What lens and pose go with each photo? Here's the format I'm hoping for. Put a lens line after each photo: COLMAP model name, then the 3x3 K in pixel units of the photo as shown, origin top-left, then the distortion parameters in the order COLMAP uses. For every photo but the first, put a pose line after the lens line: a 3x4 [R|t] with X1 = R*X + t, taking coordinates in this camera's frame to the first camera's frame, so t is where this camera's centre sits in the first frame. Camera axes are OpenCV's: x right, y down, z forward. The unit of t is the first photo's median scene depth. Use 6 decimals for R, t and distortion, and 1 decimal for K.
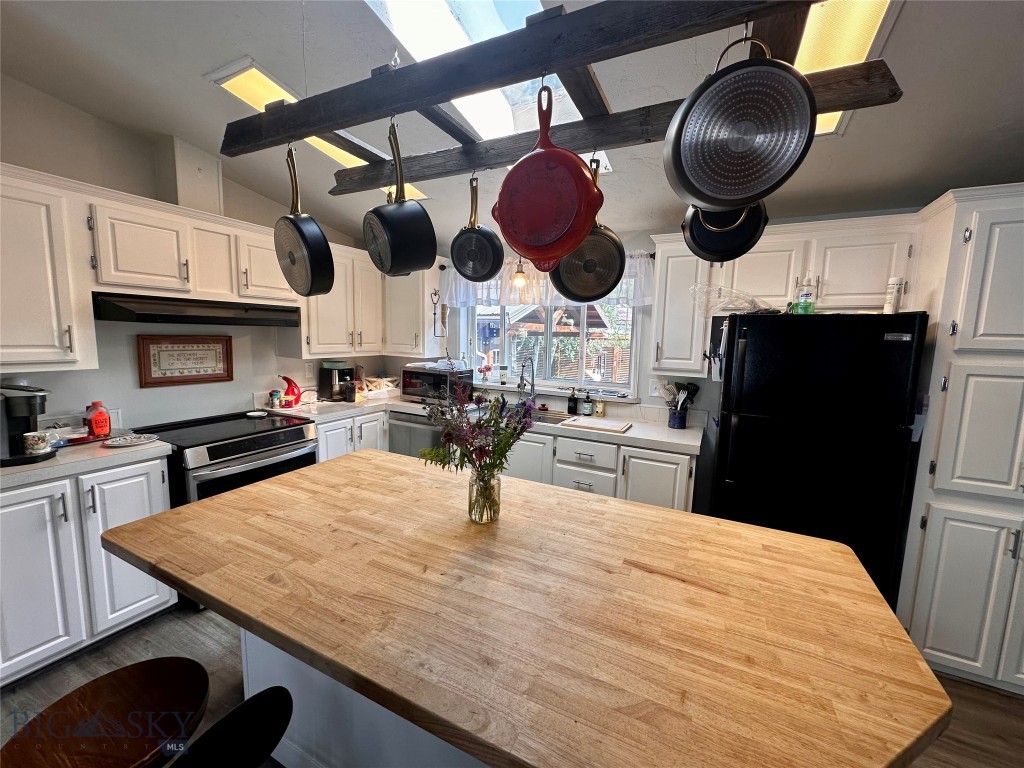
lens RADIAL K [[411.3, 0, 513.0], [0, 411.3, 383.8], [0, 0, 1]] dist [0.000521, 0.000015]
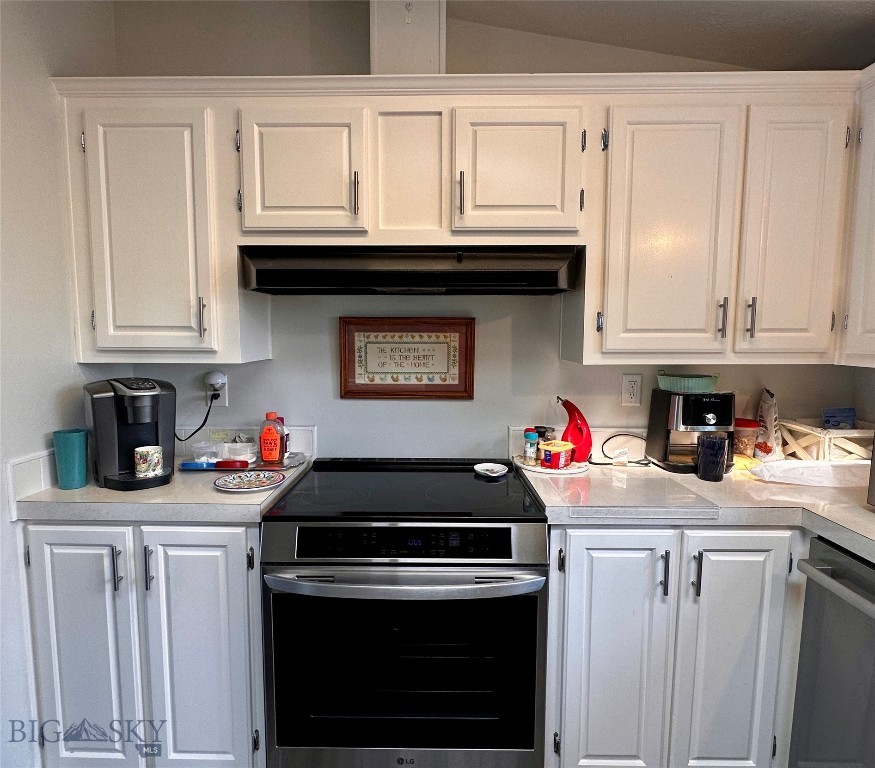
lens RADIAL K [[503.6, 0, 436.5], [0, 503.6, 388.6], [0, 0, 1]] dist [-0.007029, 0.000007]
pose [[0.443590, 0.061043, -0.894149, -0.108391], [-0.099431, 0.994871, 0.018592, -0.031613], [0.890697, 0.080659, 0.447384, 0.686489]]
